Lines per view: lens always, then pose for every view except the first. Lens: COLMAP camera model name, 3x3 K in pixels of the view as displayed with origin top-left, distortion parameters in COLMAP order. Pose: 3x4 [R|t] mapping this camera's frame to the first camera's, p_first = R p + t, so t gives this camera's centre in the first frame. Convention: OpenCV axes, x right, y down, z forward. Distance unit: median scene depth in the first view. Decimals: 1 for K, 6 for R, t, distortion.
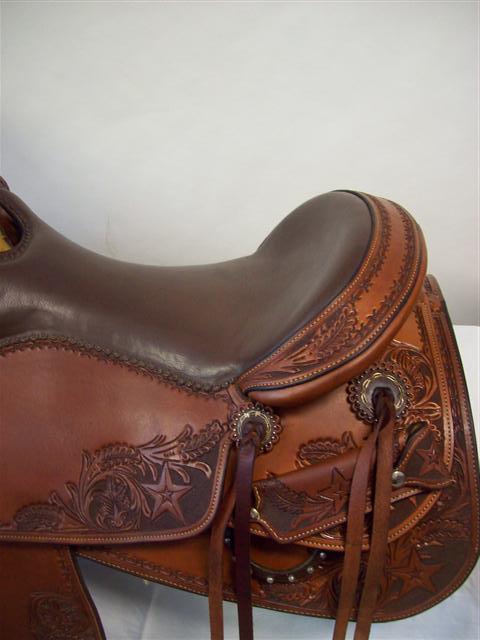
lens RADIAL K [[686.9, 0, 240.0], [0, 686.9, 320.0], [0, 0, 1]] dist [-0.183050, 0.016096]
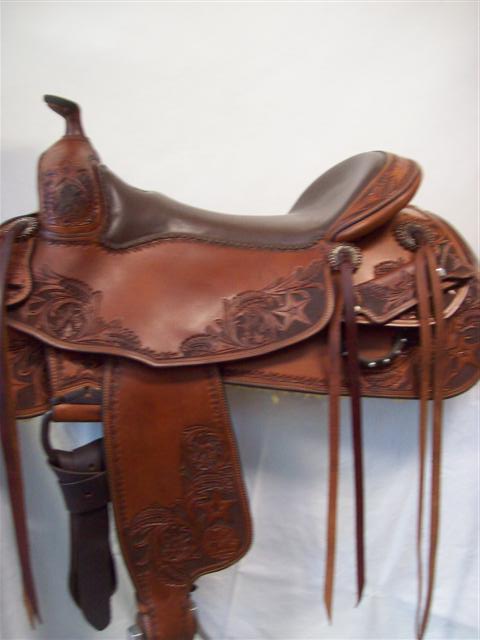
lens RADIAL K [[686.9, 0, 240.0], [0, 686.9, 320.0], [0, 0, 1]] dist [-0.183050, 0.016096]
pose [[0.973285, -0.087066, 0.212453, -0.520642], [0.149391, 0.942798, -0.298017, 0.683540], [-0.174353, 0.321794, 0.930618, -0.311706]]
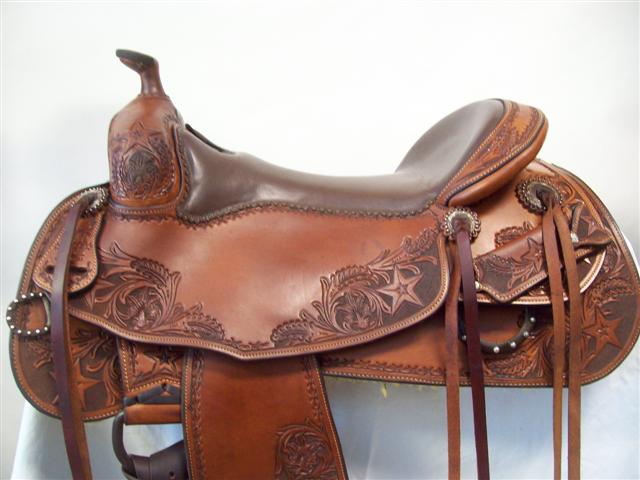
lens RADIAL K [[686.9, 0, 320.0], [0, 686.9, 240.0], [0, 0, 1]] dist [-0.183050, 0.016096]
pose [[0.981195, -0.104221, 0.162462, -0.440665], [0.155351, 0.925934, -0.344257, 0.572172], [-0.114550, 0.363022, 0.924712, -0.151949]]
